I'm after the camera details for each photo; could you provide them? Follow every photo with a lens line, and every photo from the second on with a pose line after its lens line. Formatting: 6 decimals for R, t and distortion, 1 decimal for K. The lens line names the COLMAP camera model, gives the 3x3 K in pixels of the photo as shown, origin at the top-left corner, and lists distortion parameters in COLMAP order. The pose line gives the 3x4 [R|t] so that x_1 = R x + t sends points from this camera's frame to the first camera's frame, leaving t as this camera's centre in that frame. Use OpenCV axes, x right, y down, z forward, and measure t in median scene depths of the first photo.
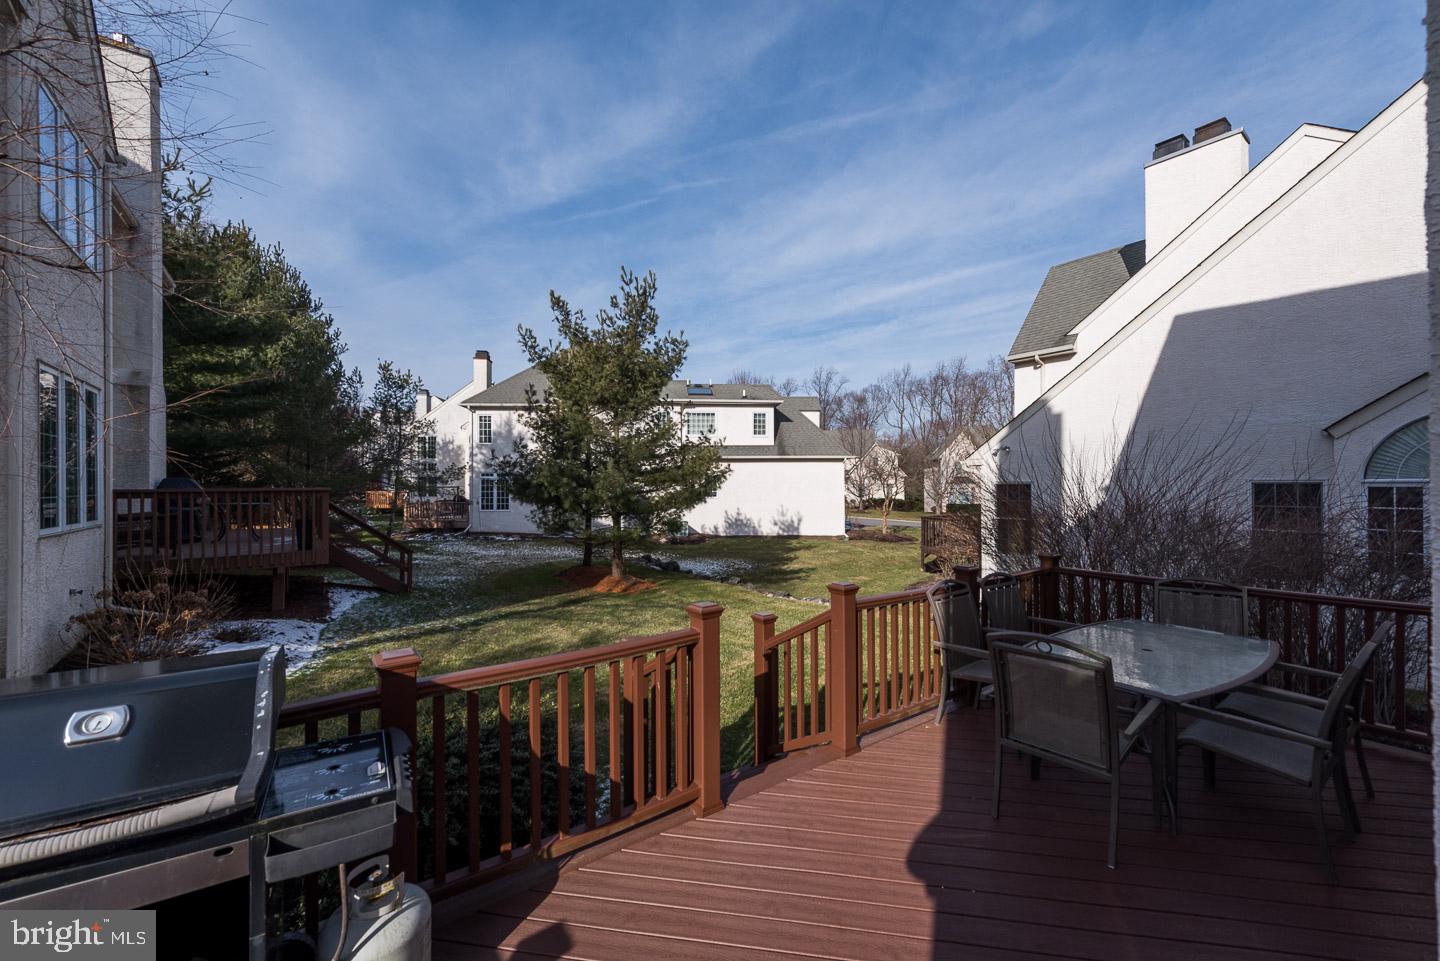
lens RADIAL K [[580.7, 0, 721.2], [0, 580.7, 496.8], [0, 0, 1]] dist [0.001973, -0.000057]
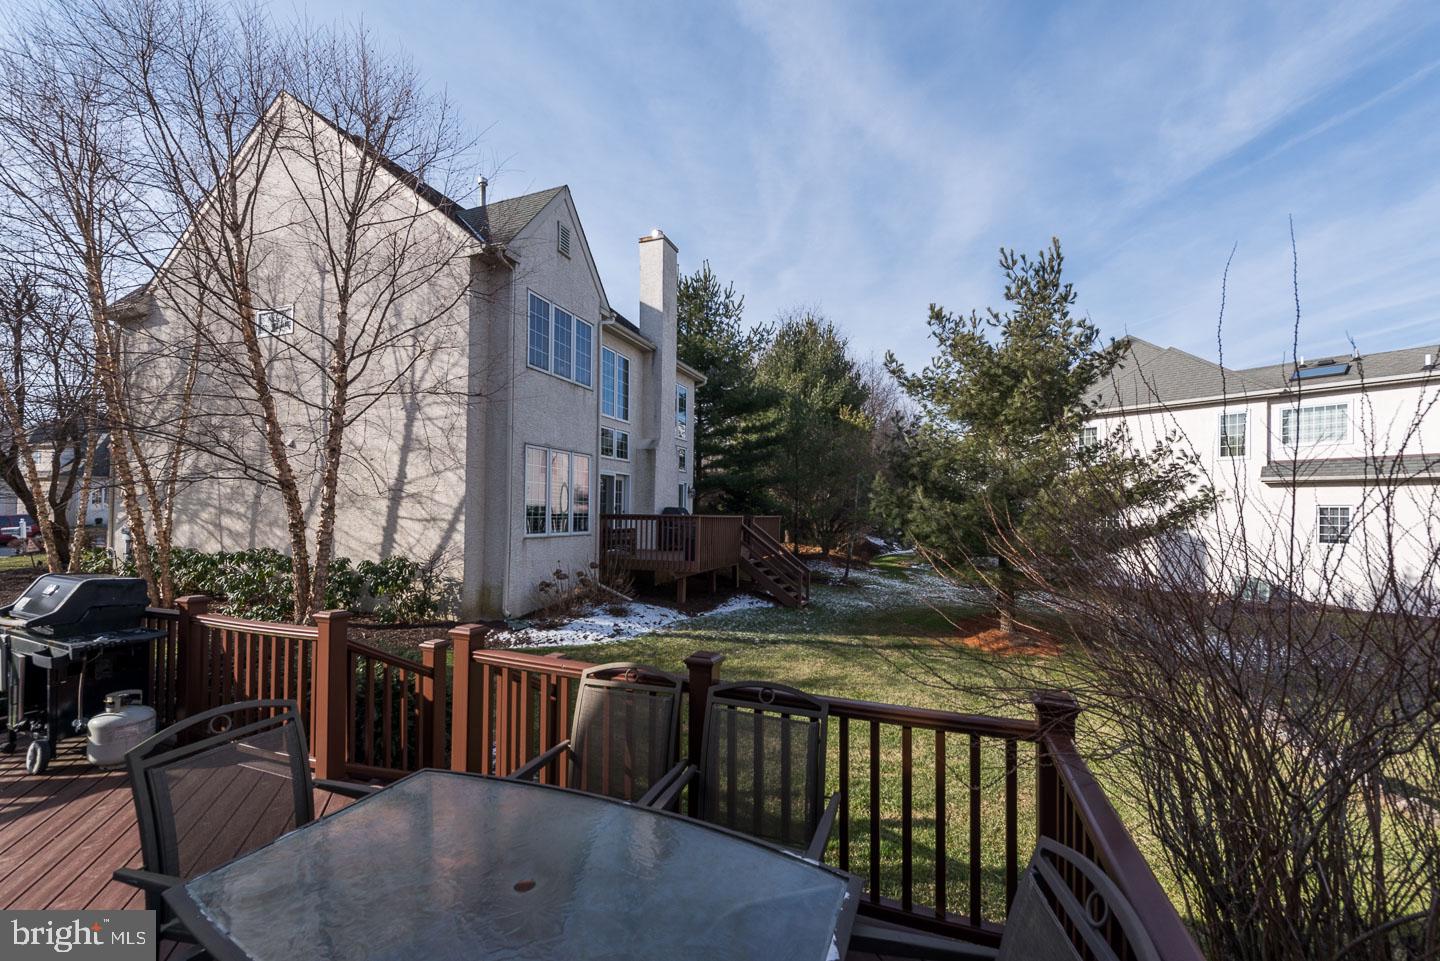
lens RADIAL K [[592.3, 0, 719.6], [0, 592.3, 530.9], [0, 0, 1]] dist [0.019082, 0.000031]
pose [[0.530085, 0.040662, -0.846969, 0.274573], [-0.036808, 0.999011, 0.024925, -0.008594], [0.847145, 0.017963, 0.531057, 0.189608]]
